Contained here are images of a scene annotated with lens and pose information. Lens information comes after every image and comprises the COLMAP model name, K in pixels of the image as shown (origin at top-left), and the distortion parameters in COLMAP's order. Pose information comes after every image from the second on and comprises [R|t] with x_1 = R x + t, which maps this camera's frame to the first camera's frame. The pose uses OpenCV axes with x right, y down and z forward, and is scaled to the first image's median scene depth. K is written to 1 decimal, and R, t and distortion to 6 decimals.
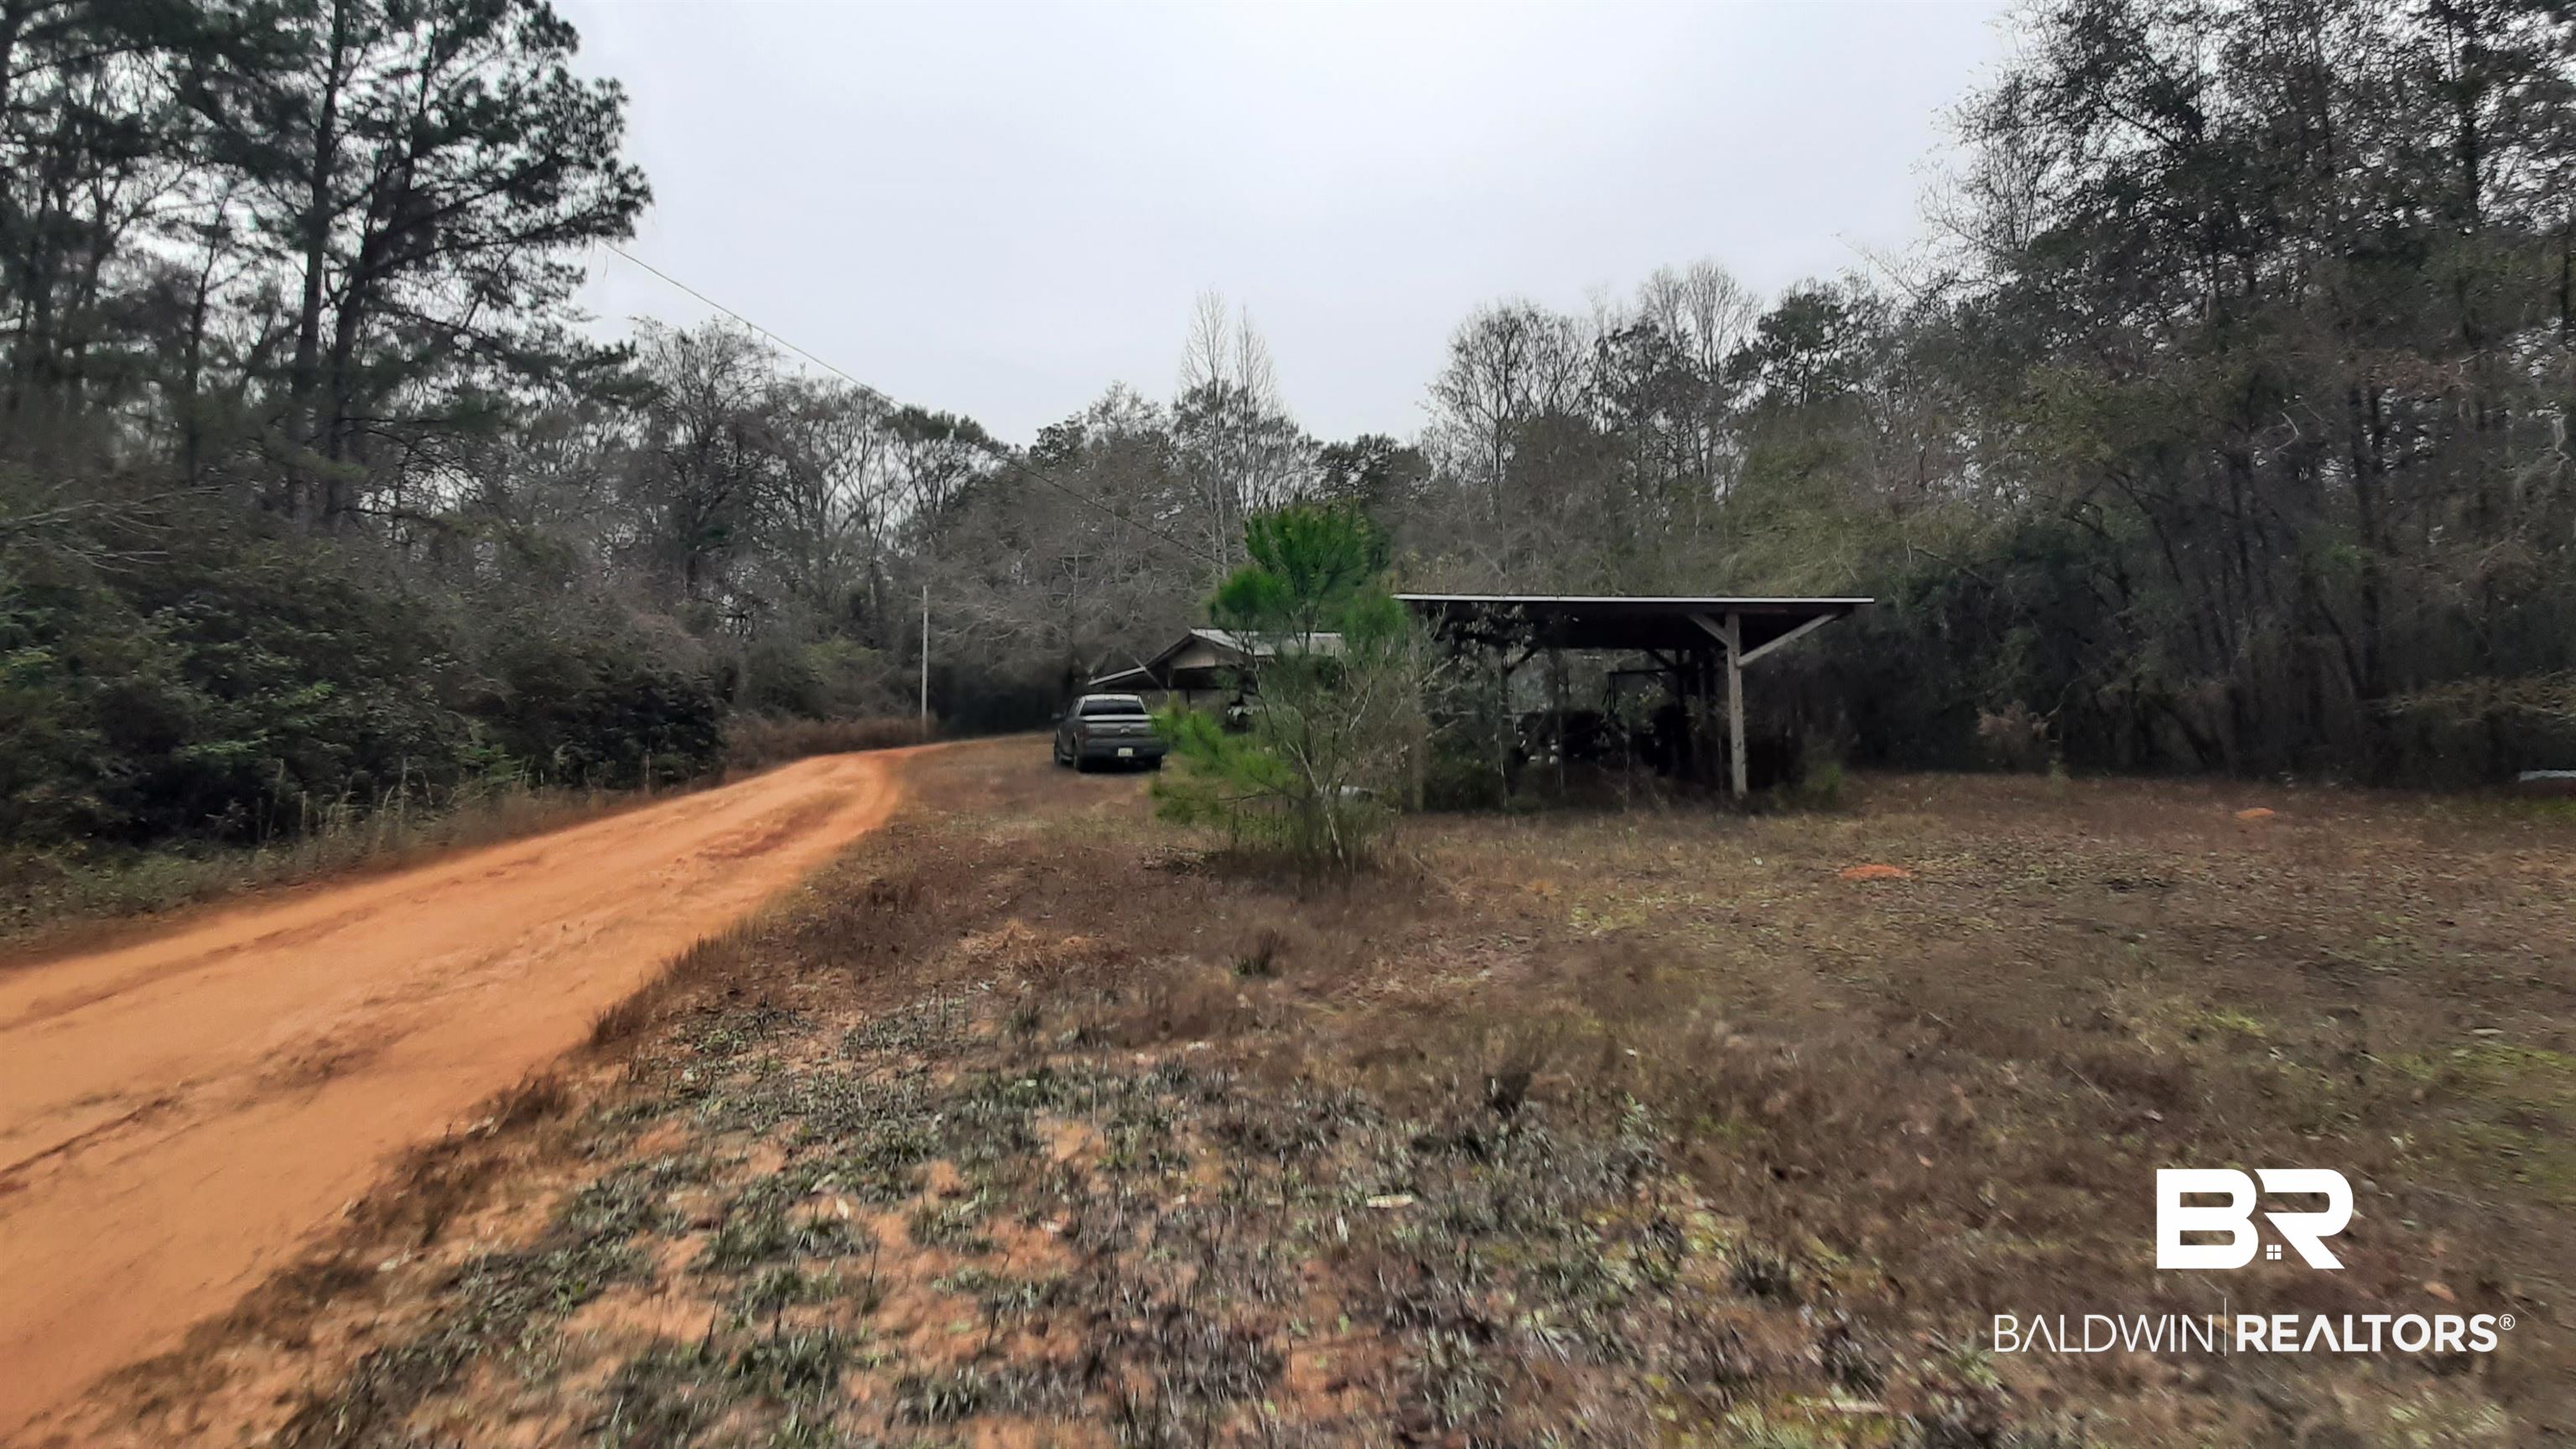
lens RADIAL K [[964.5, 0, 1288.0], [0, 964.5, 724.5], [0, 0, 1]] dist [-0.027571, -0.000046]
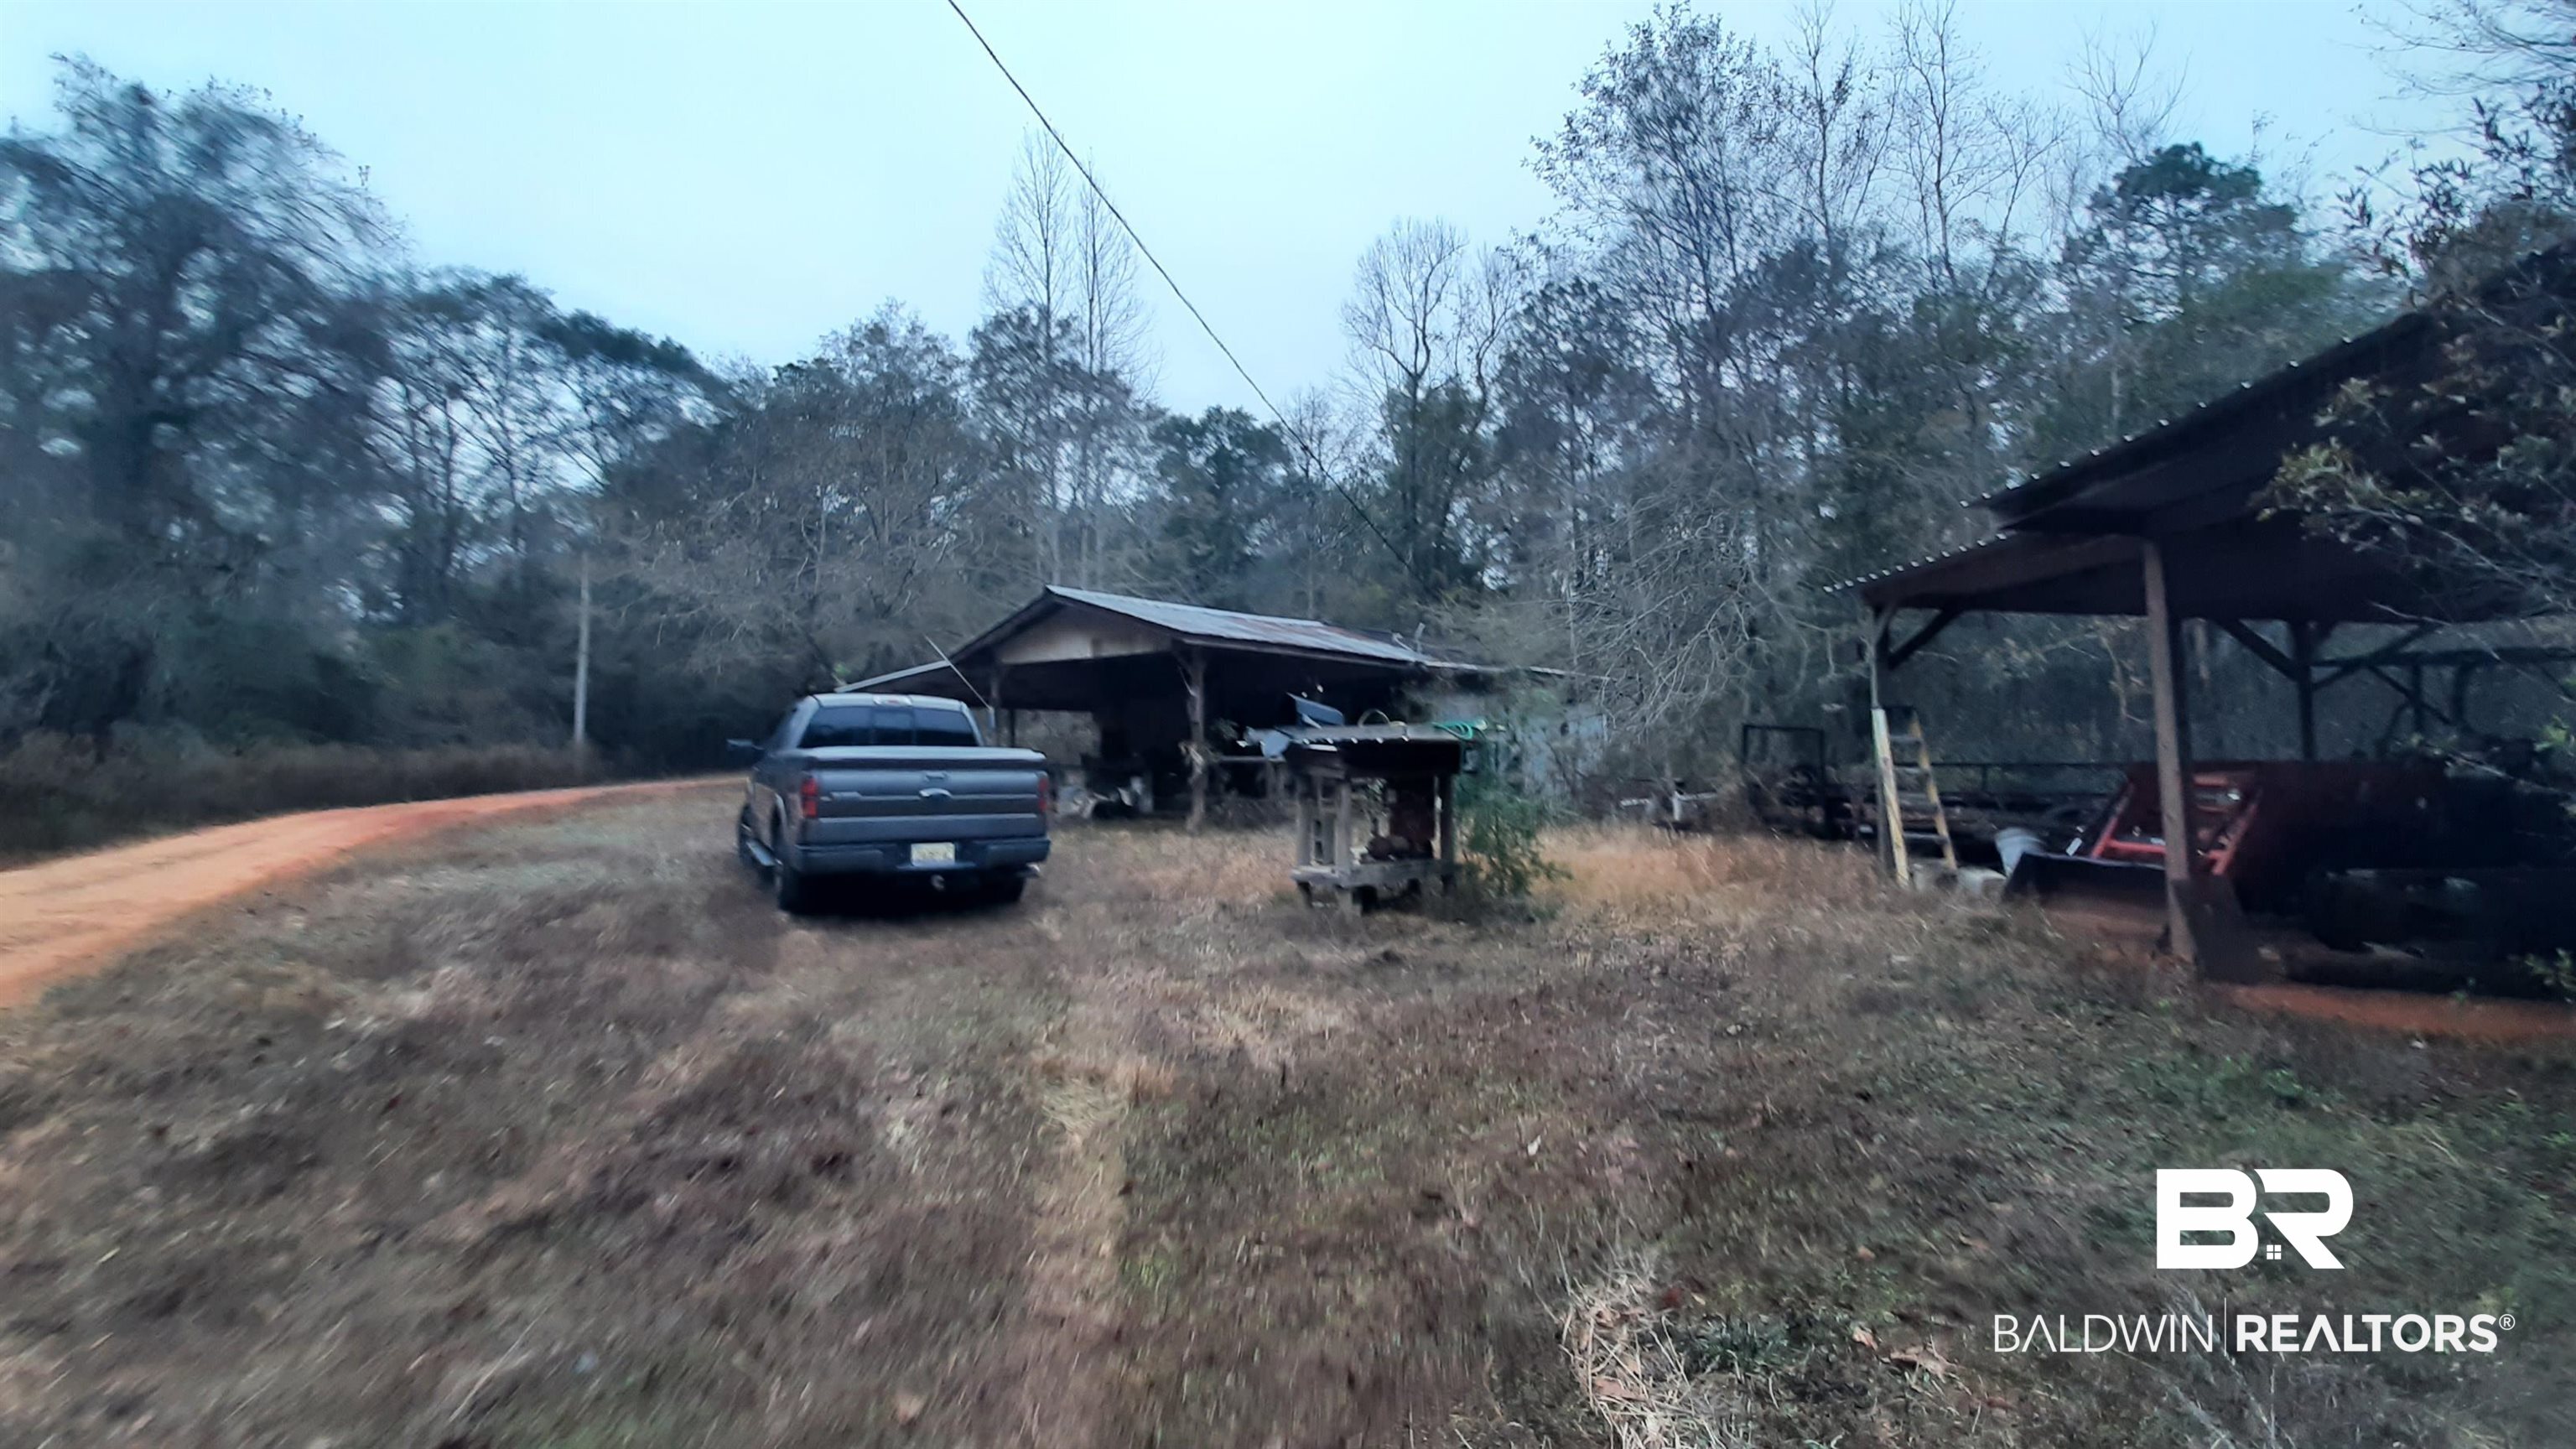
lens RADIAL K [[964.5, 0, 1288.0], [0, 964.5, 724.5], [0, 0, 1]] dist [-0.027571, -0.000046]
pose [[0.971688, 0.026532, 0.234775, -0.043741], [-0.016700, 0.998902, -0.043769, -0.001722], [-0.235678, 0.038609, 0.971064, 0.218288]]
